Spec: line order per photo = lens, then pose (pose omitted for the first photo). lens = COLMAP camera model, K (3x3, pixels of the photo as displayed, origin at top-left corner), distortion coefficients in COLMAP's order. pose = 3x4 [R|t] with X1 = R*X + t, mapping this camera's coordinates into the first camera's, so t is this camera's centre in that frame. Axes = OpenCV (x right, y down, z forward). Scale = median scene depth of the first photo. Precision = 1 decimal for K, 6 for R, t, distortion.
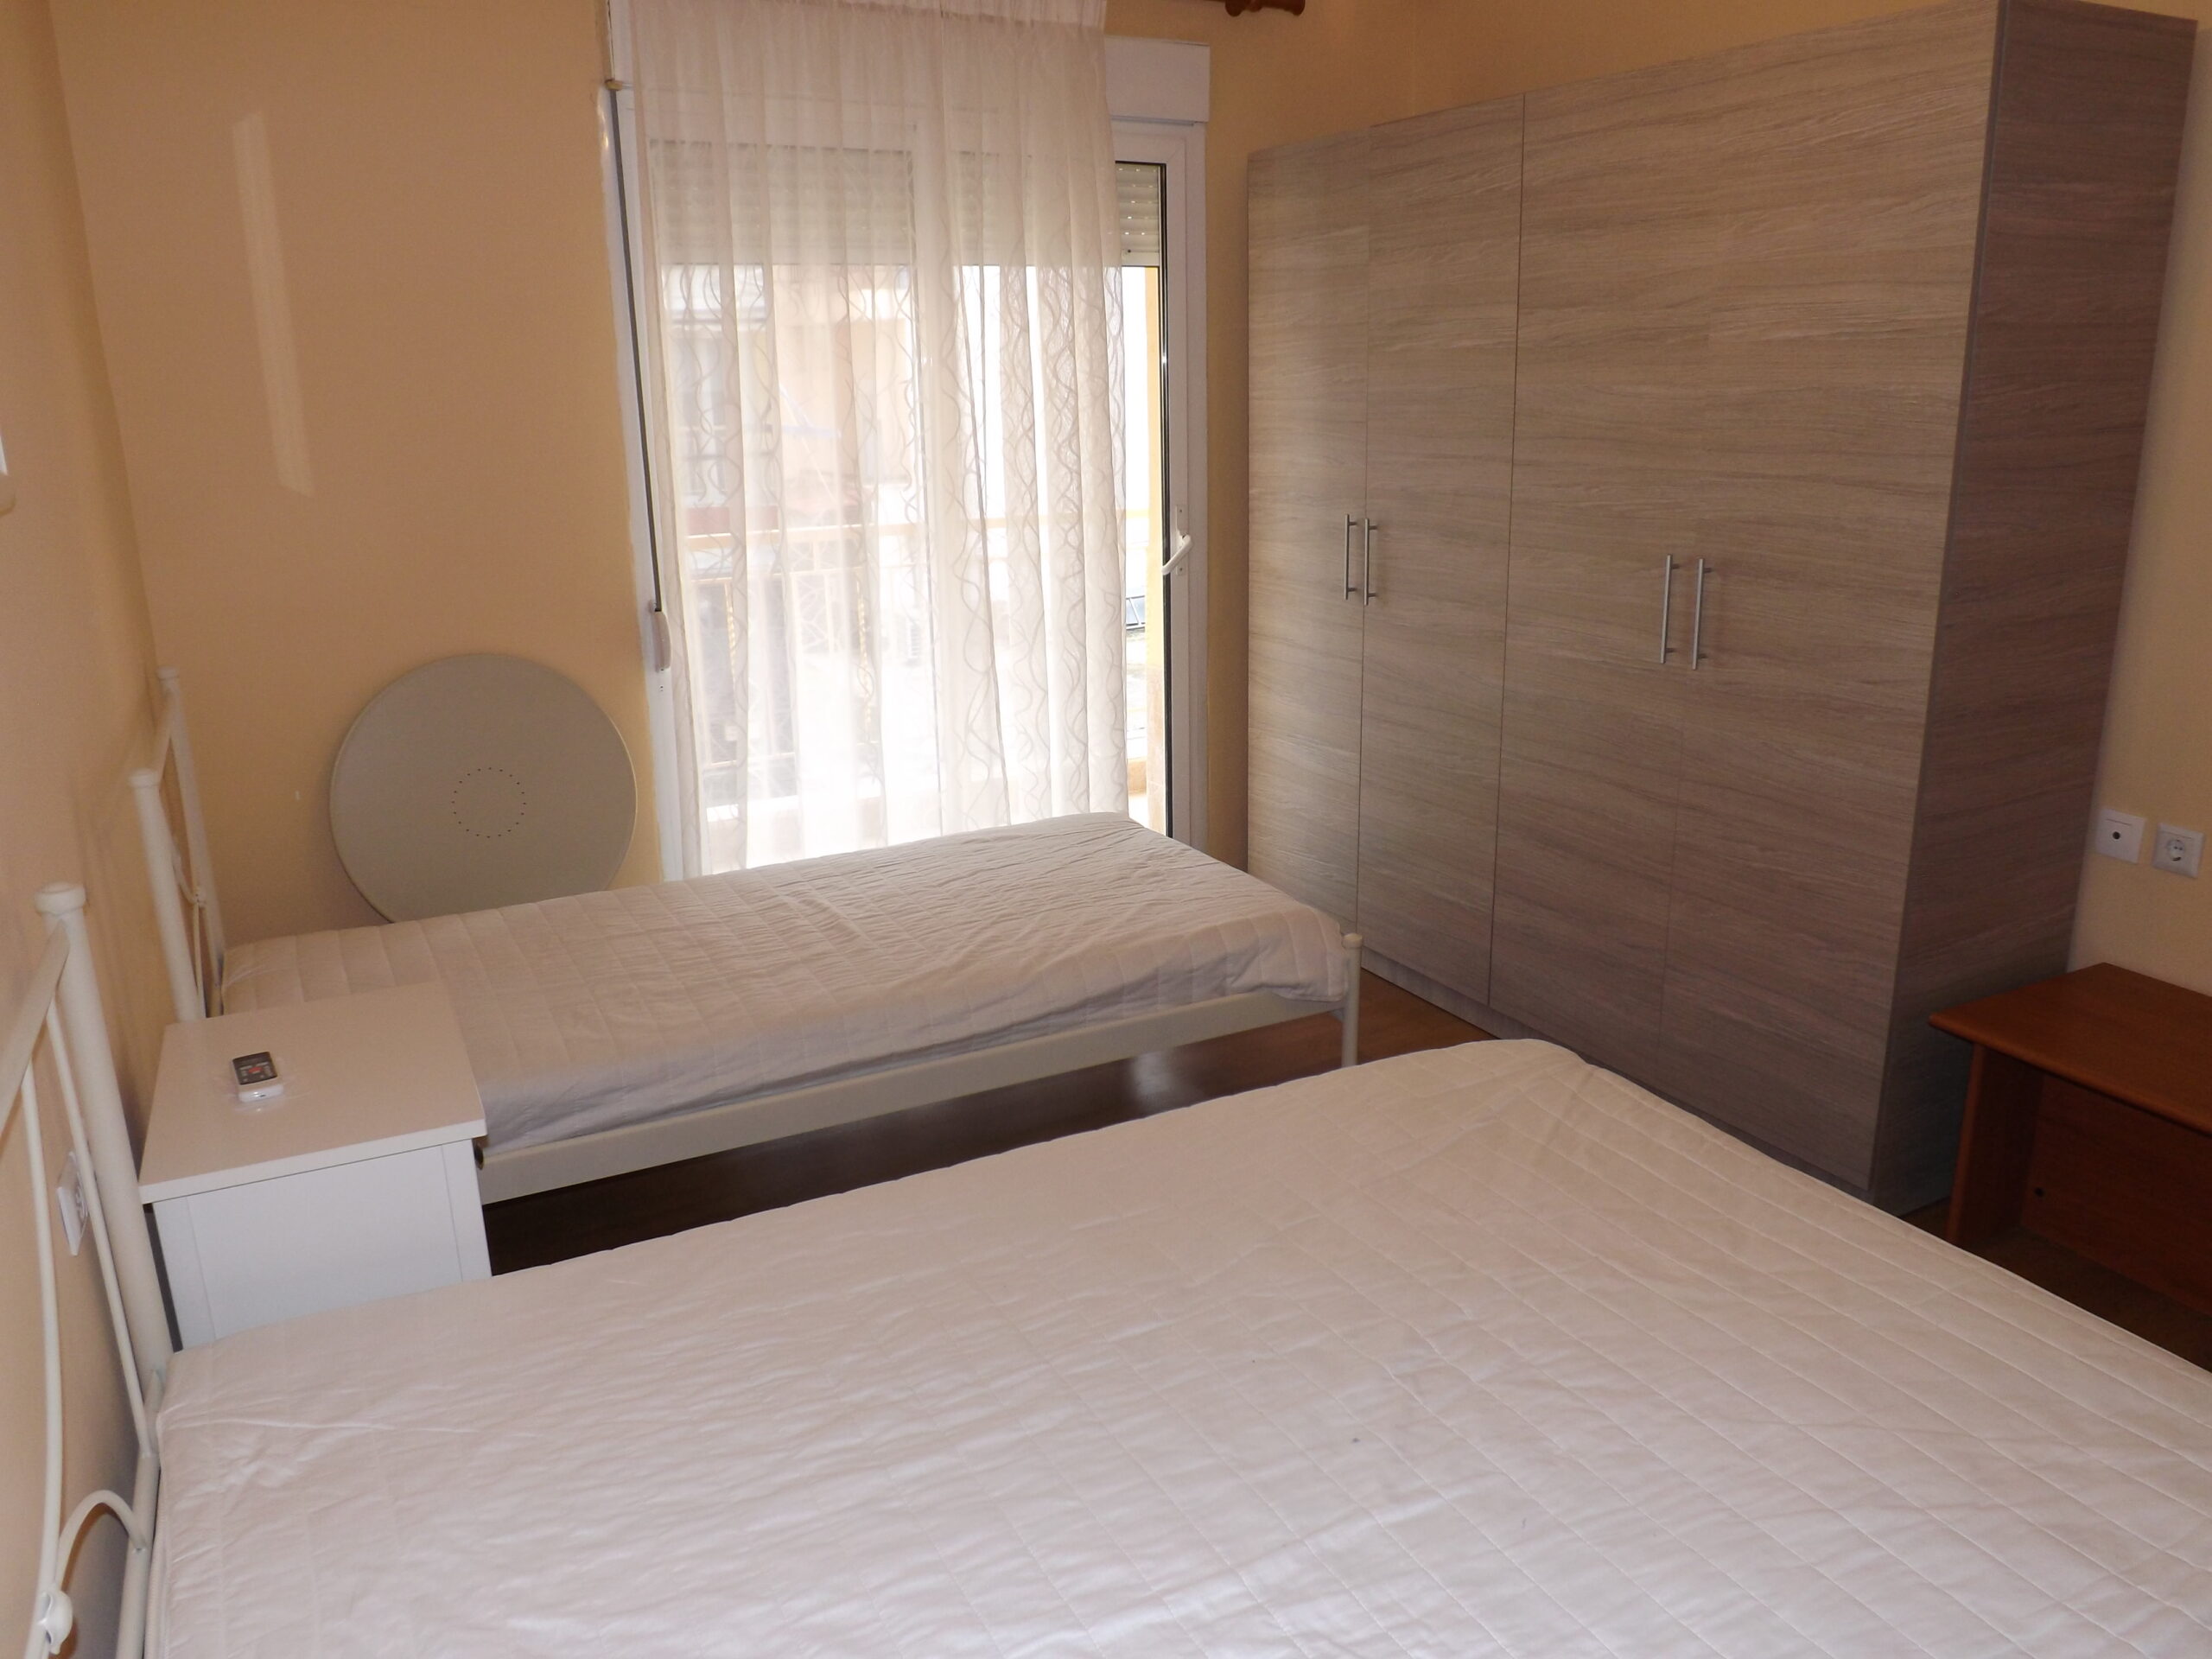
lens RADIAL K [[1692.7, 0, 1106.0], [0, 1692.7, 829.5], [0, 0, 1]] dist [-0.004325, 0.001698]
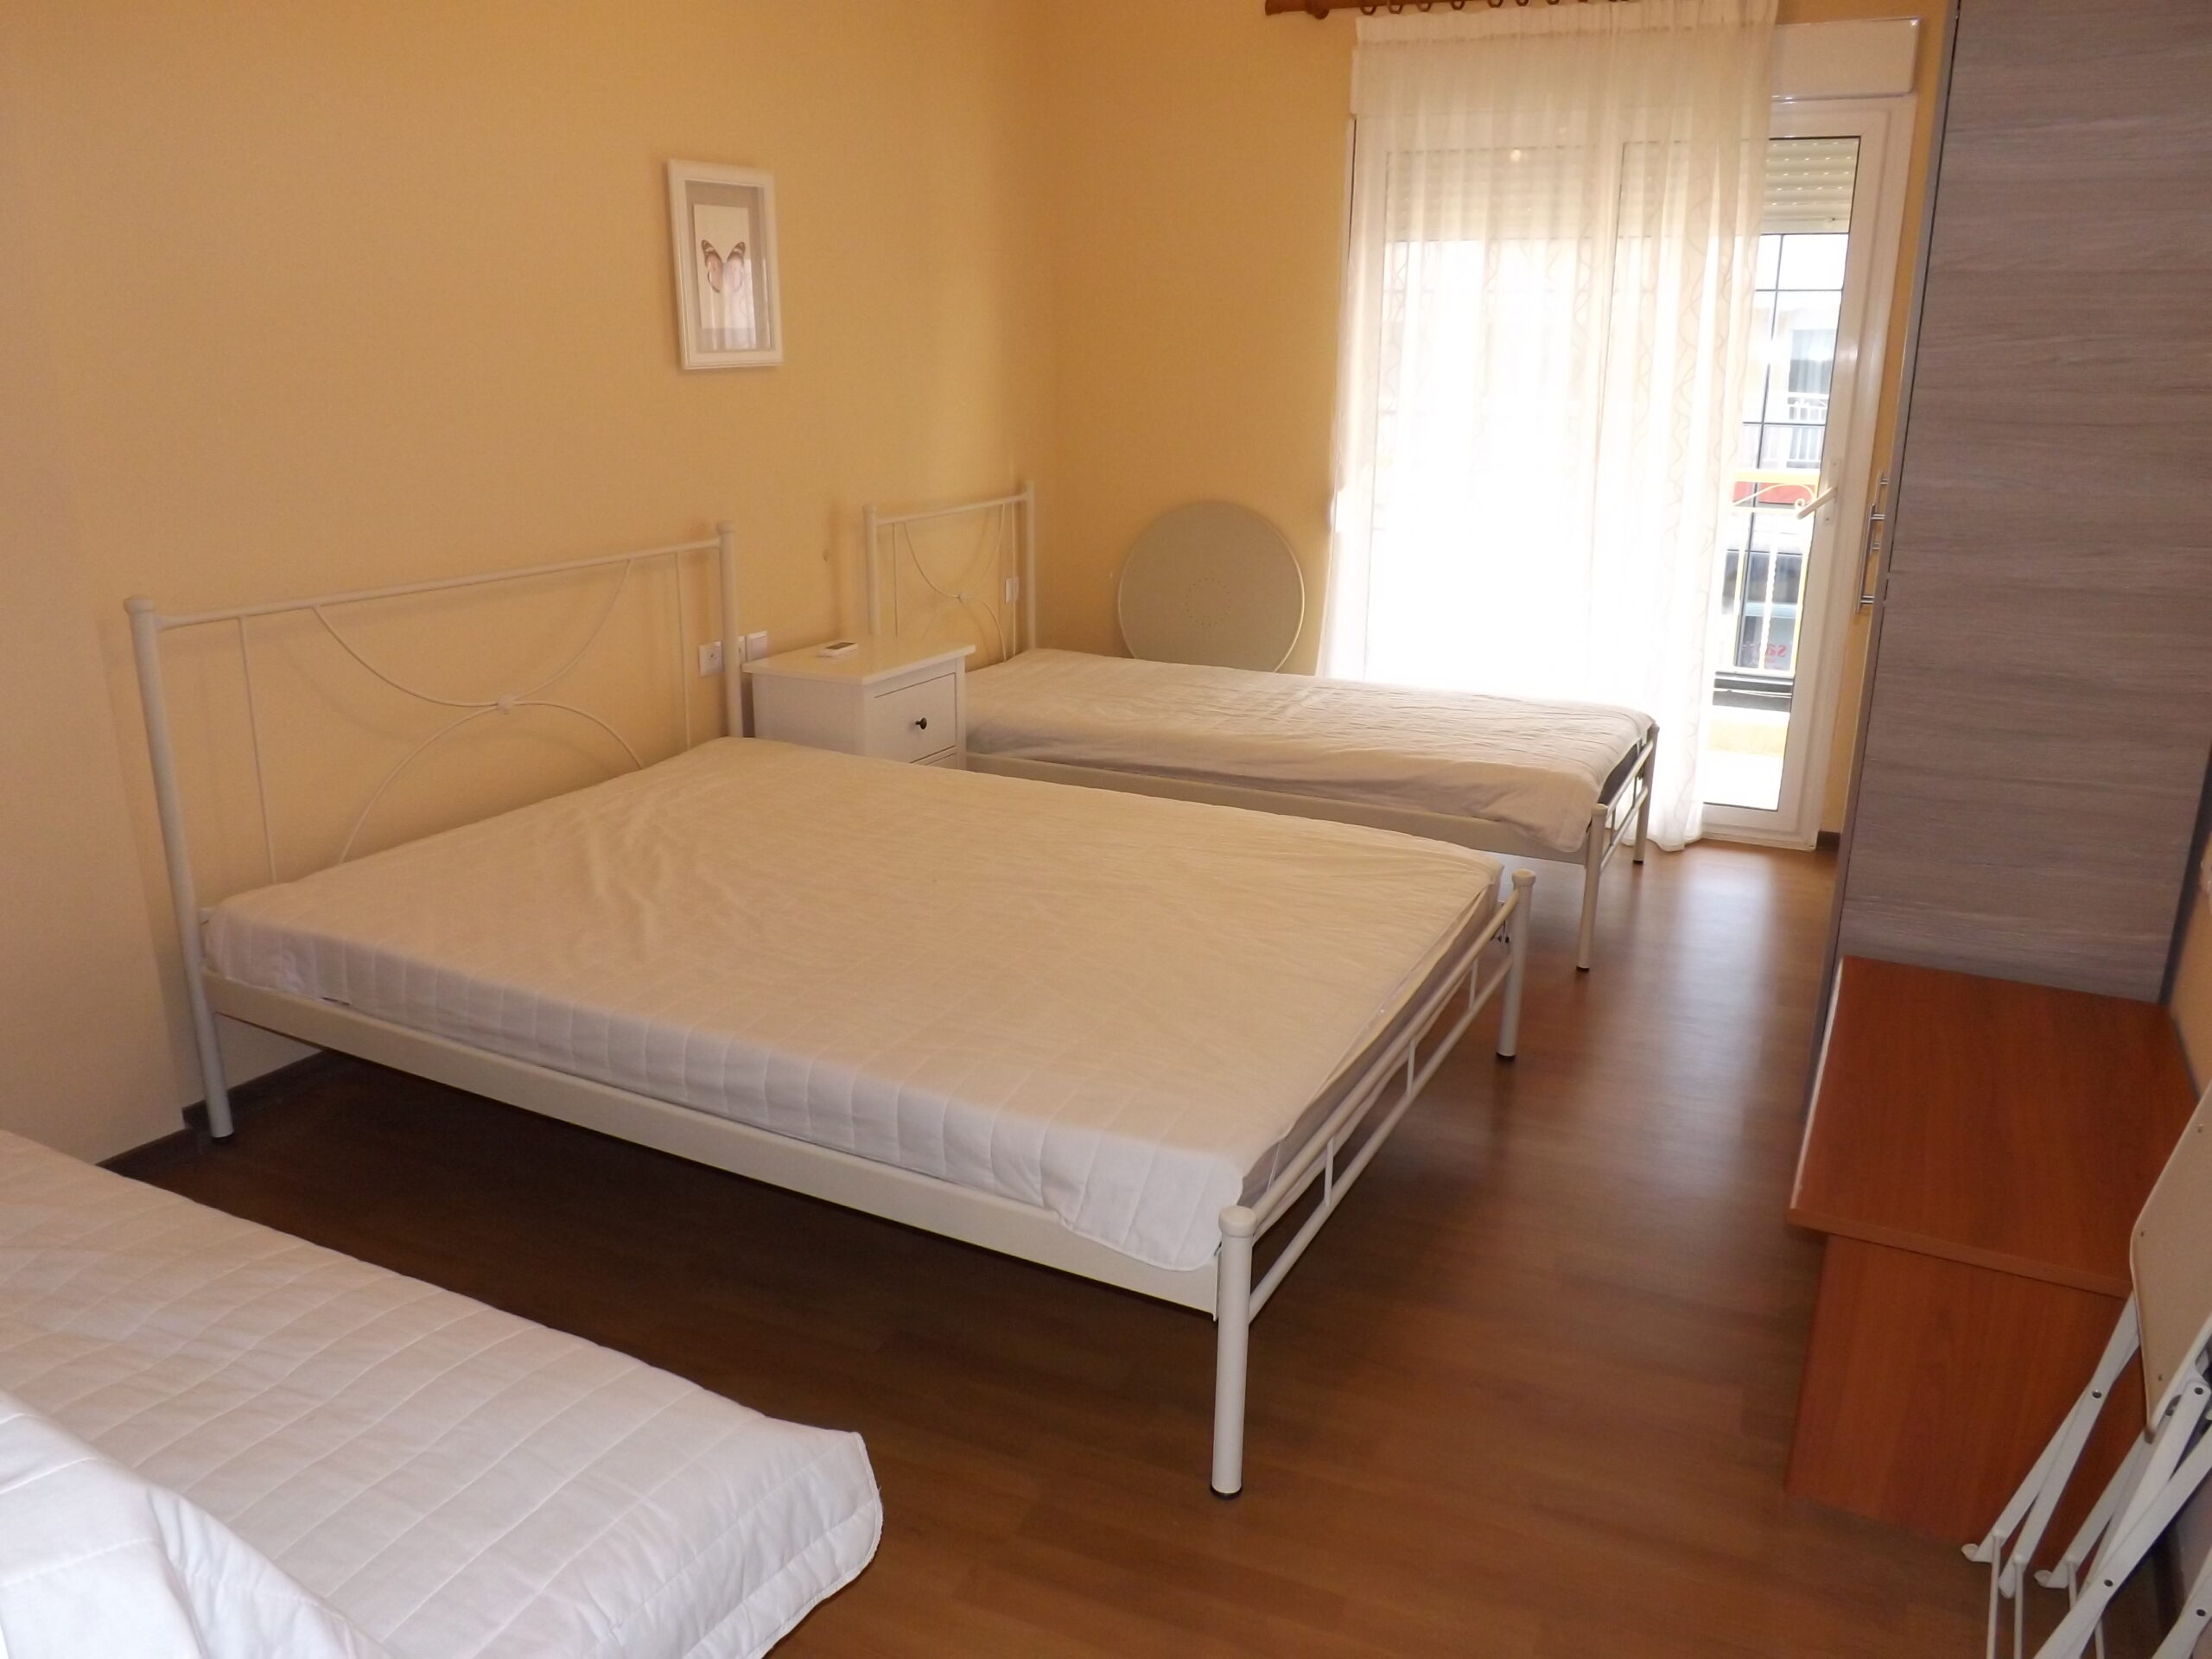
lens RADIAL K [[1616.6, 0, 1028.5], [0, 1616.6, 822.4], [0, 0, 1]] dist [-0.008142, 0.001421]
pose [[0.575636, 0.256267, -0.776512, 0.764501], [-0.241170, 0.960587, 0.138235, 0.014702], [0.781333, 0.107698, 0.614752, 0.003894]]
